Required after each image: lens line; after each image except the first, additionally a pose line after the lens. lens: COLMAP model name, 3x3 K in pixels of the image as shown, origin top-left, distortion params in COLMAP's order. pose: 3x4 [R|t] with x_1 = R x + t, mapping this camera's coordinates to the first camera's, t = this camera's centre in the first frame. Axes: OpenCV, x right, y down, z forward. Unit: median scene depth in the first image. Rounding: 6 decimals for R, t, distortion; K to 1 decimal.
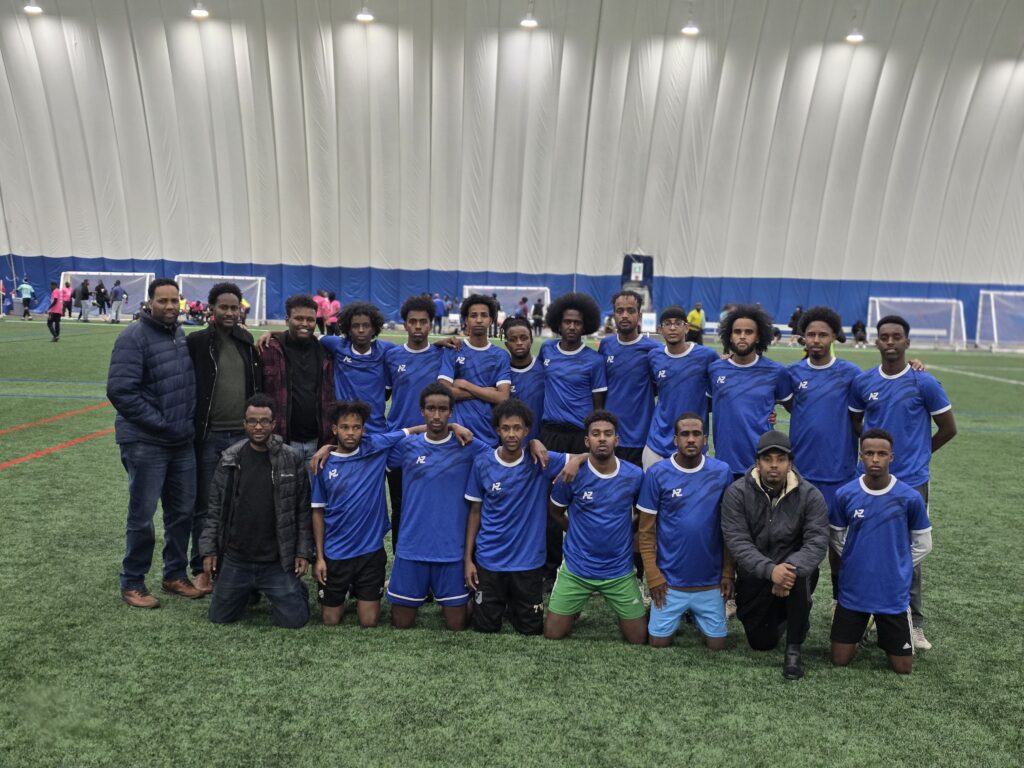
lens RADIAL K [[1600.6, 0, 514.7], [0, 1600.6, 380.7], [0, 0, 1]] dist [0.301288, -1.948276]
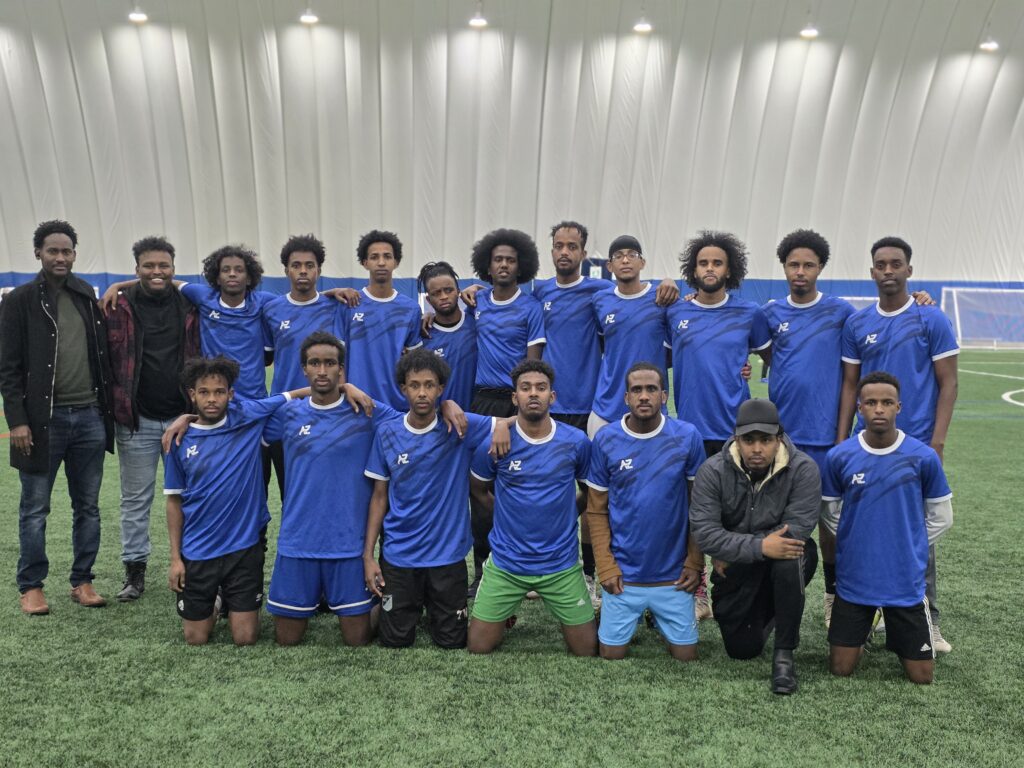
lens RADIAL K [[1373.8, 0, 556.4], [0, 1373.8, 385.6], [0, 0, 1]] dist [0.171322, -0.685786]
pose [[0.999127, -0.023360, 0.034627, 0.041342], [0.024559, 0.999098, -0.034631, 0.053919], [-0.033787, 0.035451, 0.998800, 0.319048]]
